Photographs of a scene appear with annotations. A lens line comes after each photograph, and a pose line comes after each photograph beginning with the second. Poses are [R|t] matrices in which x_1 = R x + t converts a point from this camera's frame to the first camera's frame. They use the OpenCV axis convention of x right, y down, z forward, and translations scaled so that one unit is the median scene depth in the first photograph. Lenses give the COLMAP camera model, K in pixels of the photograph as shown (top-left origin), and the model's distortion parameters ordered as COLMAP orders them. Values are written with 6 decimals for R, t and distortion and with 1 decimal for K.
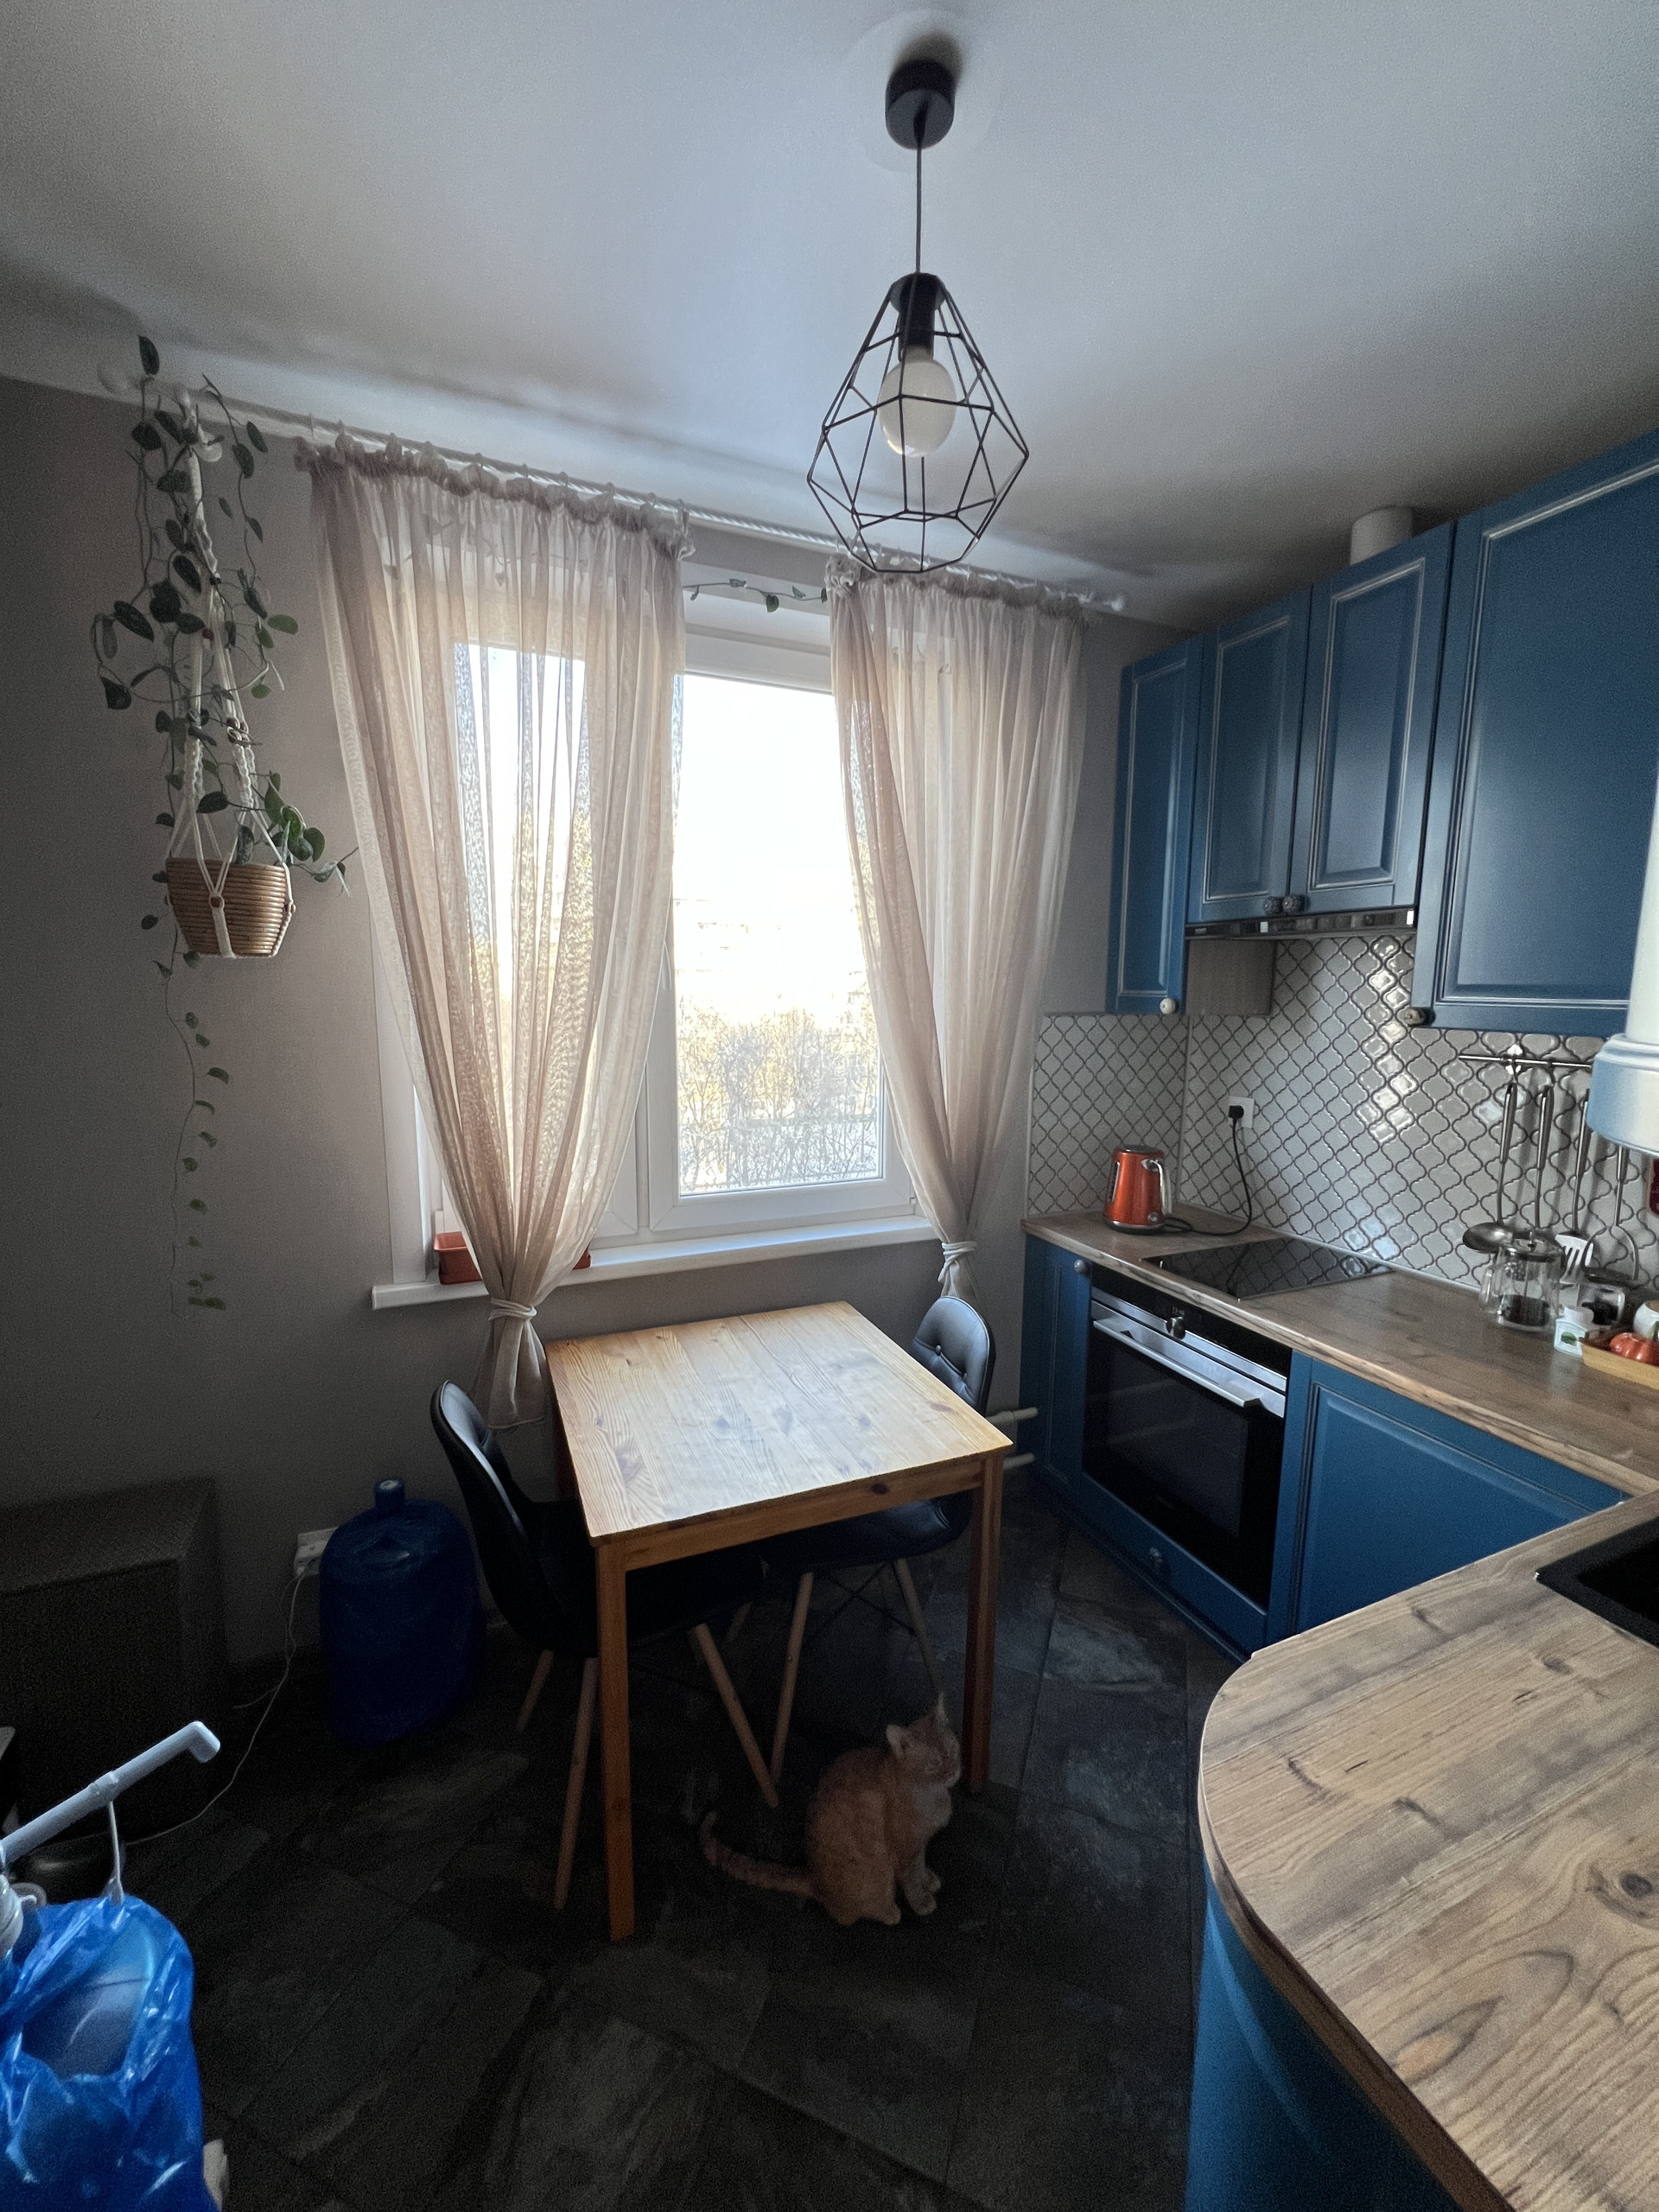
lens RADIAL K [[893.5, 0, 836.9], [0, 893.5, 1100.0], [0, 0, 1]] dist [-0.000780, 0.000071]
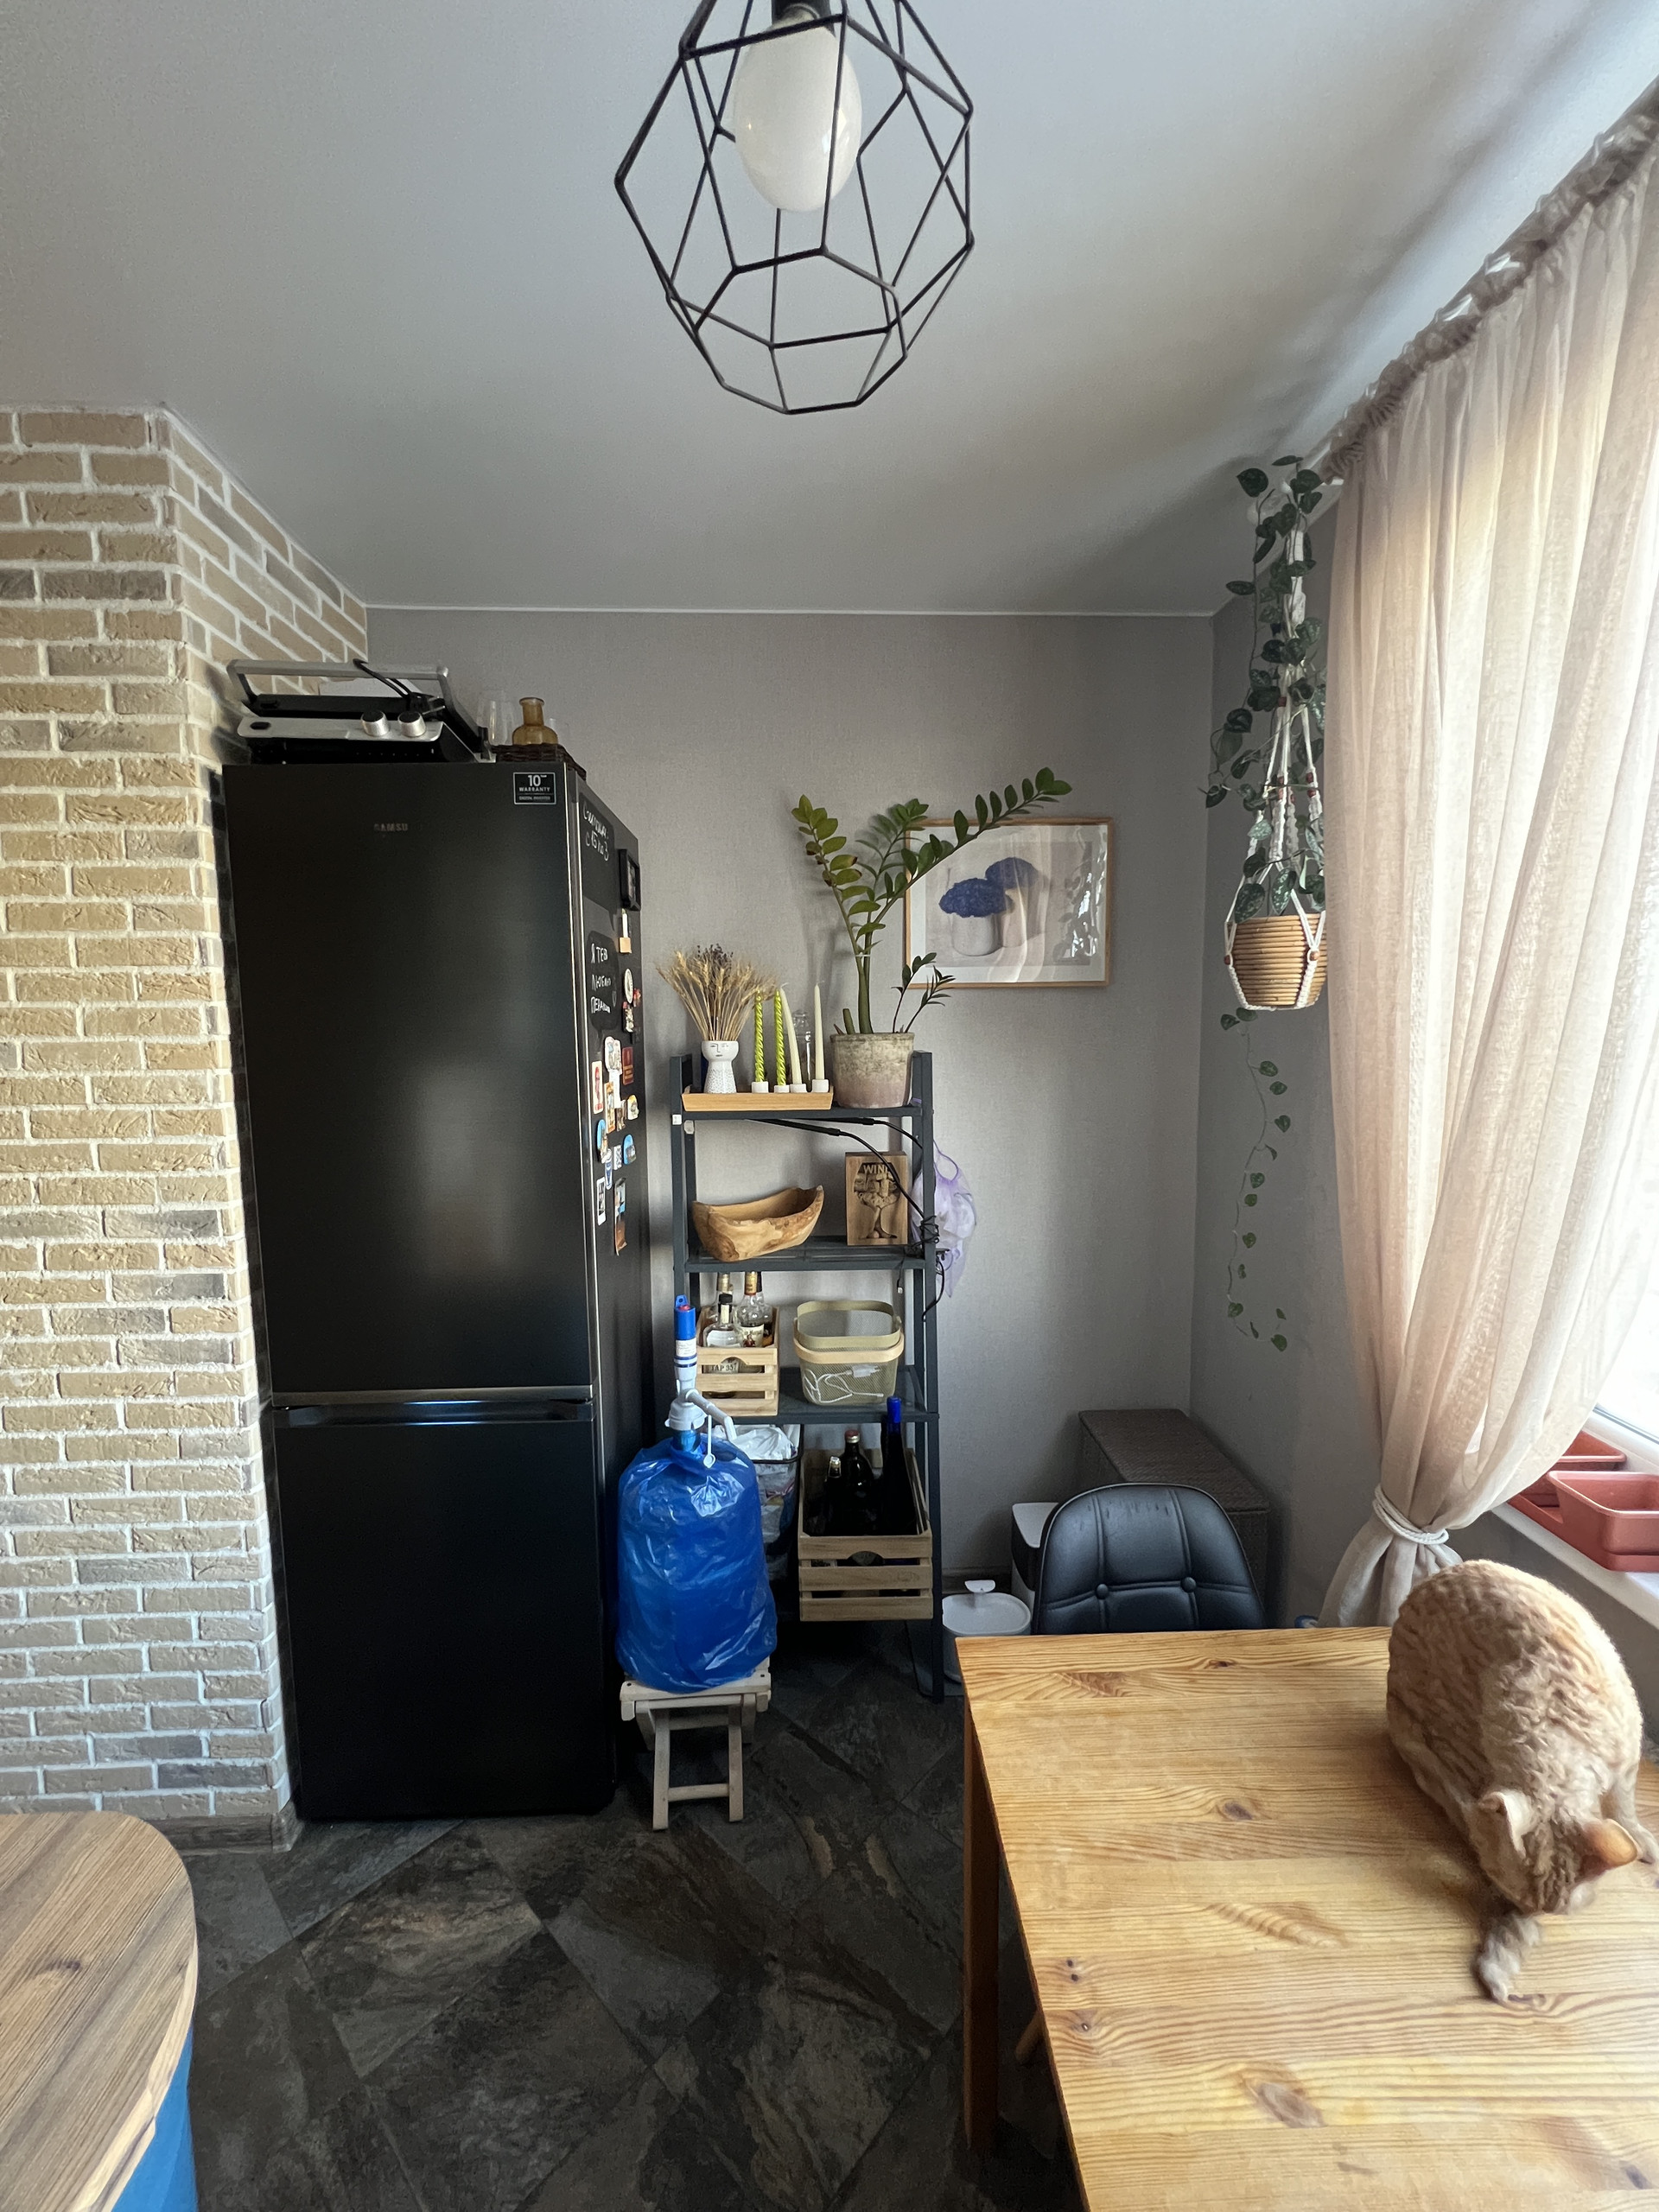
lens RADIAL K [[887.3, 0, 828.9], [0, 887.3, 1112.6], [0, 0, 1]] dist [-0.001272, 0.000399]
pose [[-0.375122, 0.082719, -0.923277, 0.484431], [-0.132903, 0.980921, 0.141881, -0.125157], [0.917399, 0.175929, -0.356972, 0.949063]]
